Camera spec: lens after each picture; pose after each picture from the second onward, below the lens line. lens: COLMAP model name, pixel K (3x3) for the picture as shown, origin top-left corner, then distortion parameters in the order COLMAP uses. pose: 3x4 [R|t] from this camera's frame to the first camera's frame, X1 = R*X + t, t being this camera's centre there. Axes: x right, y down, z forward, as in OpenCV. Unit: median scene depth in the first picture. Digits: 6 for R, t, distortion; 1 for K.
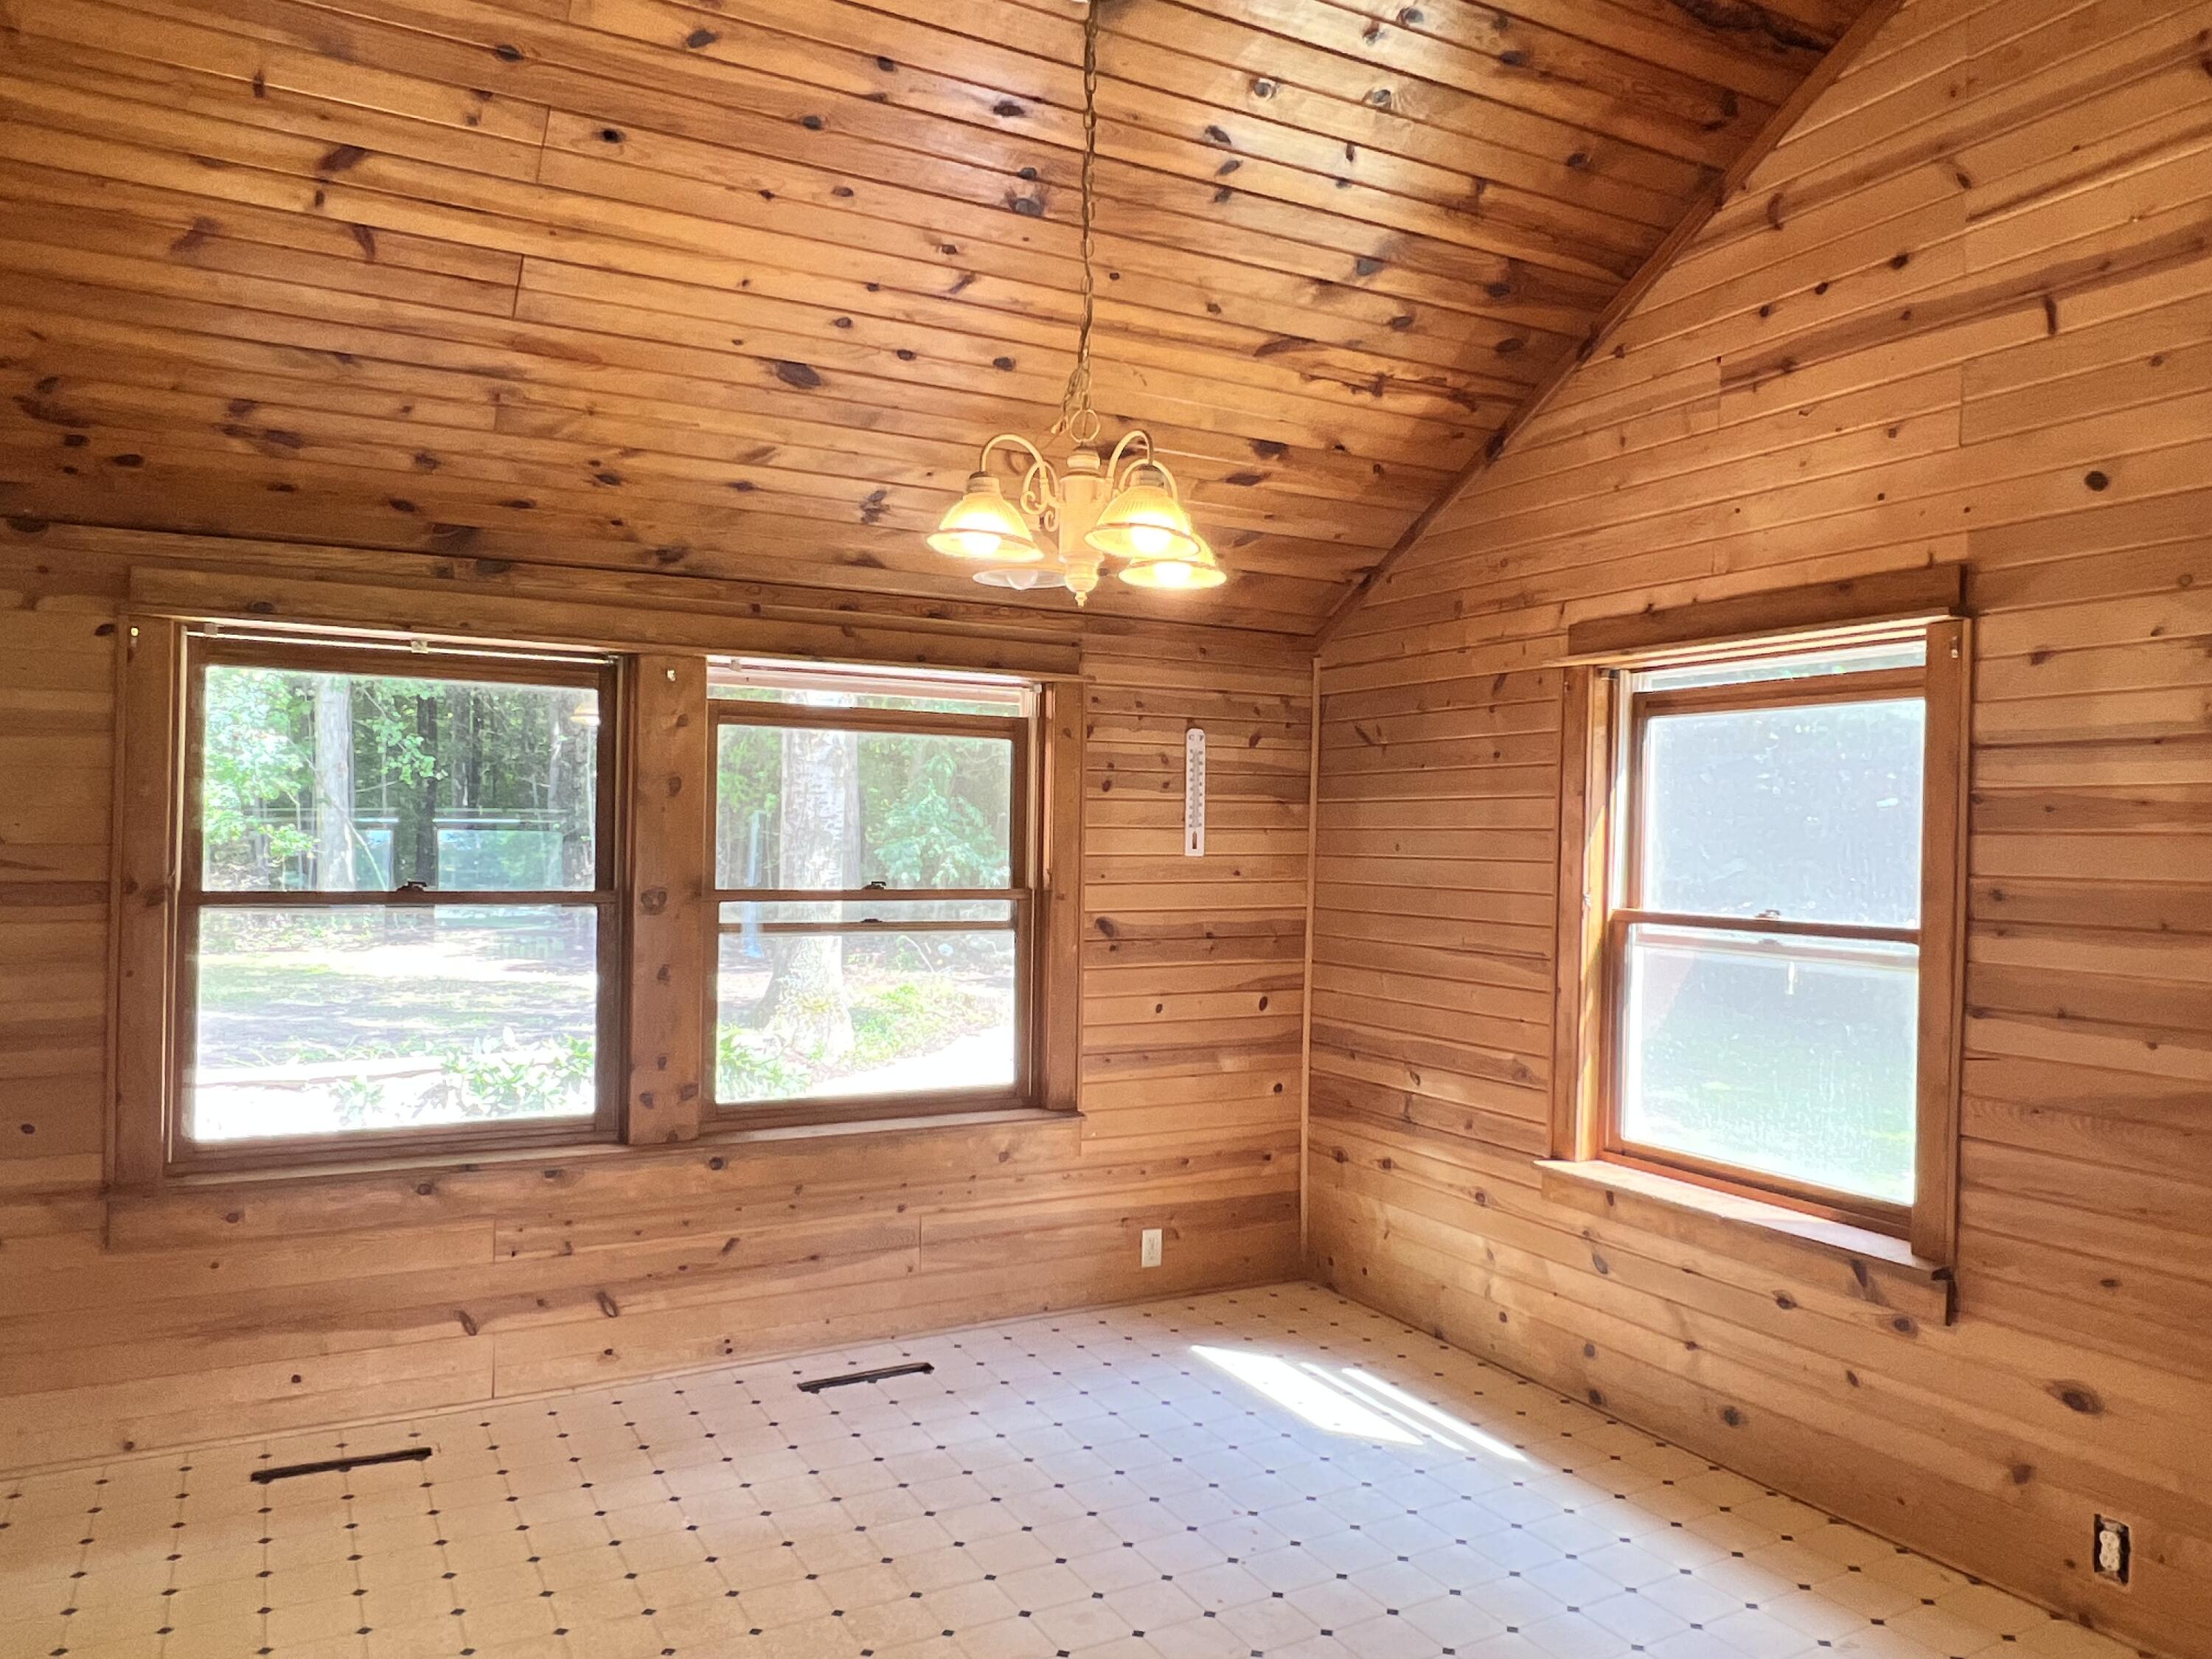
lens RADIAL K [[1521.0, 0, 1101.8], [0, 1521.0, 831.0], [0, 0, 1]] dist [0.000819, -0.003561]
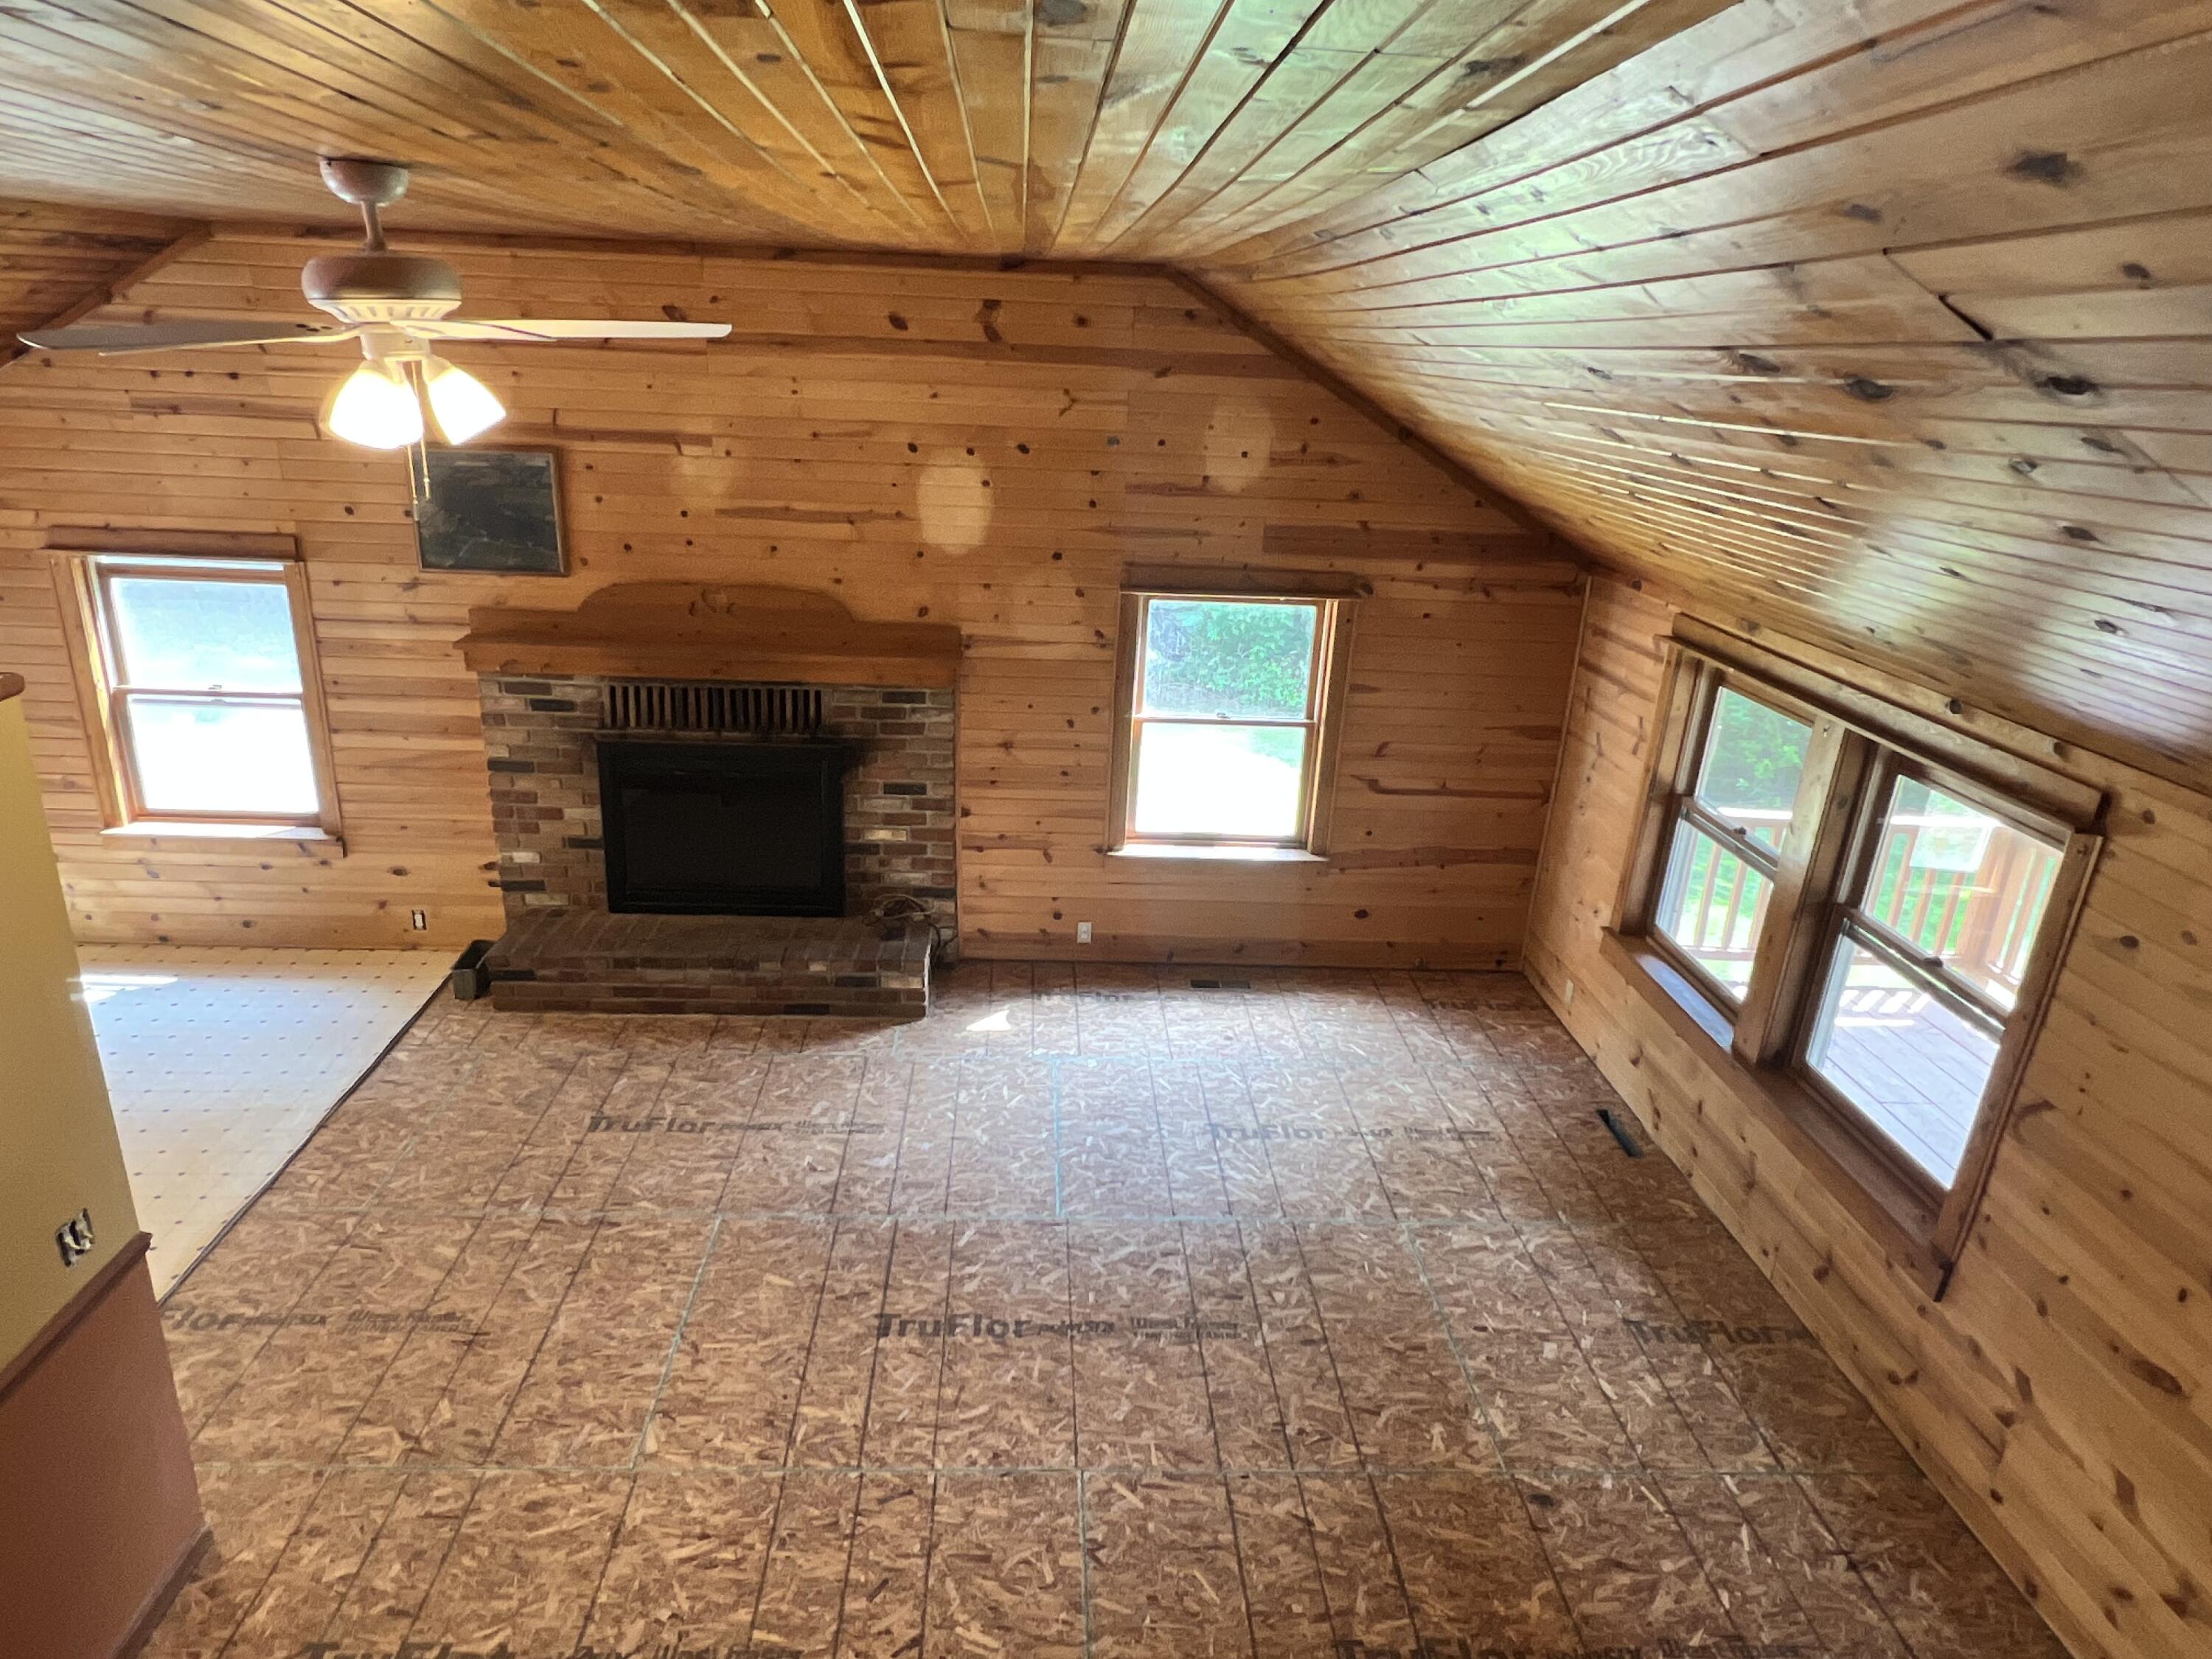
lens RADIAL K [[1367.3, 0, 1070.8], [0, 1367.3, 896.8], [0, 0, 1]] dist [0.010508, -0.001113]
pose [[0.441113, -0.321411, 0.837923, -0.662380], [-0.037484, 0.926256, 0.375026, -0.406391], [-0.896669, -0.196838, 0.396536, -0.774932]]
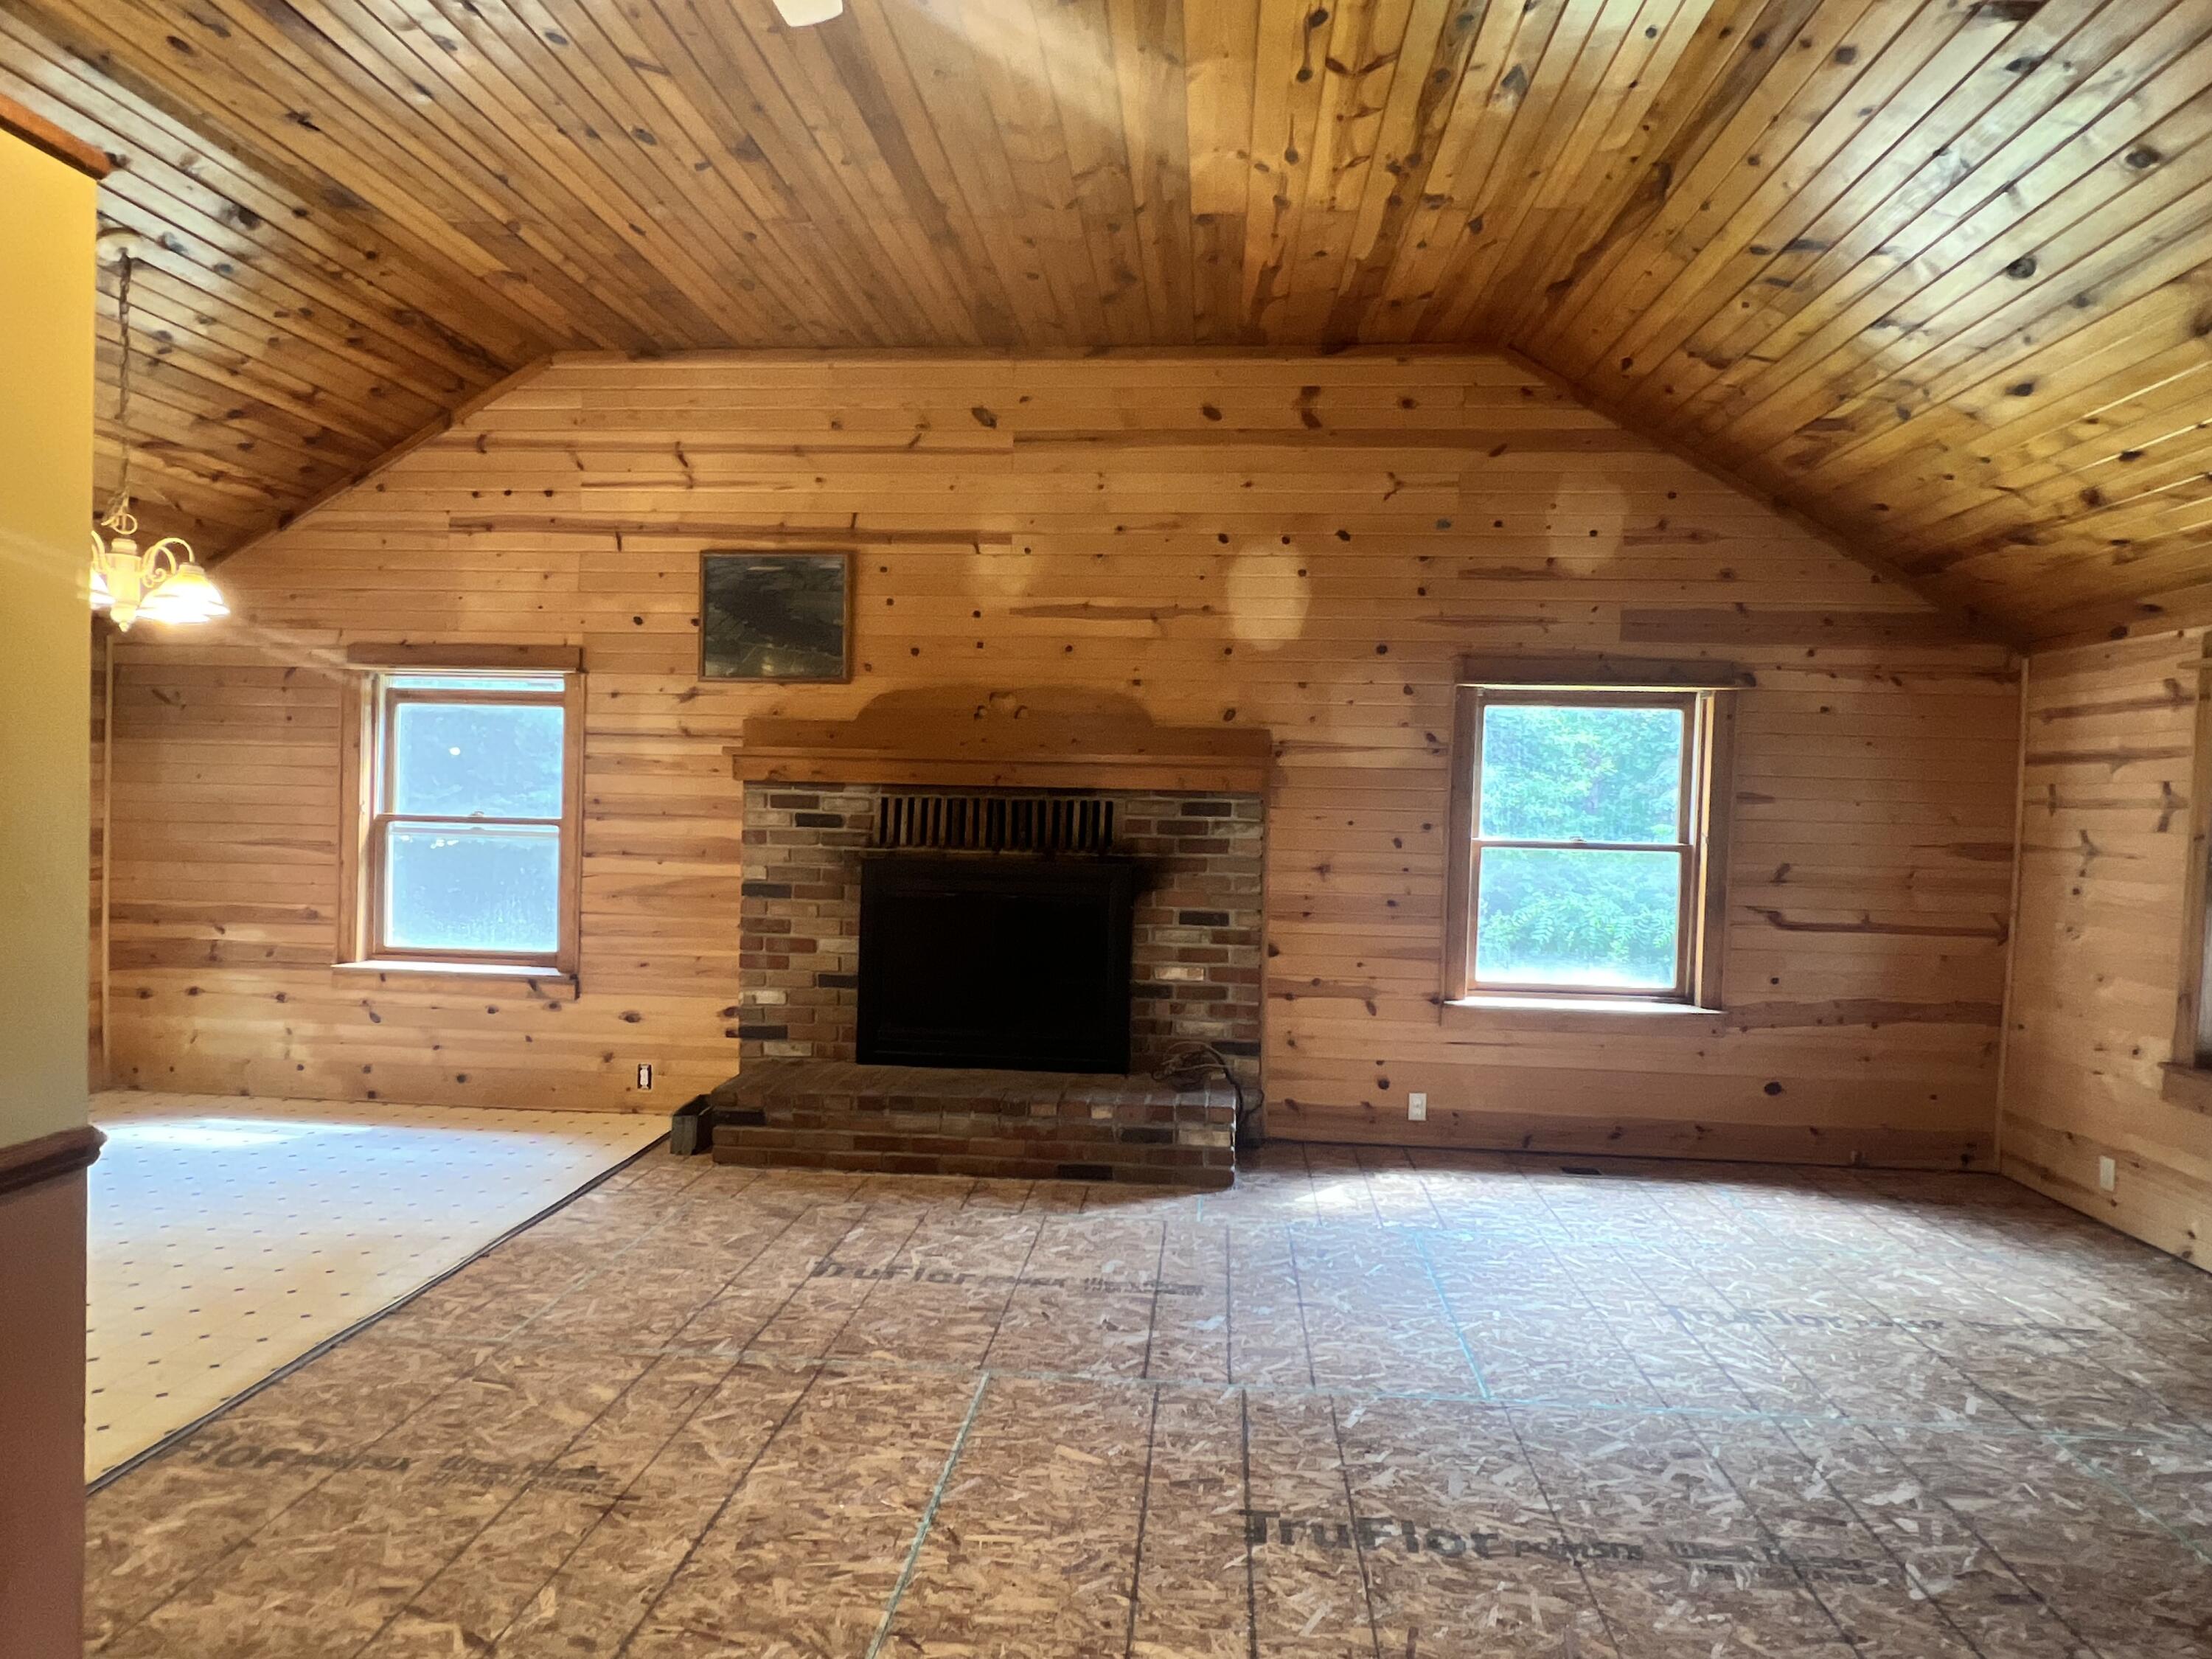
lens RADIAL K [[1264.5, 0, 1114.2], [0, 1264.5, 843.8], [0, 0, 1]] dist [0.003169, -0.000360]
pose [[0.543550, -0.033763, 0.838698, -0.448619], [-0.018601, 0.998461, 0.052250, -0.004985], [-0.839171, -0.044001, 0.542085, -0.516942]]
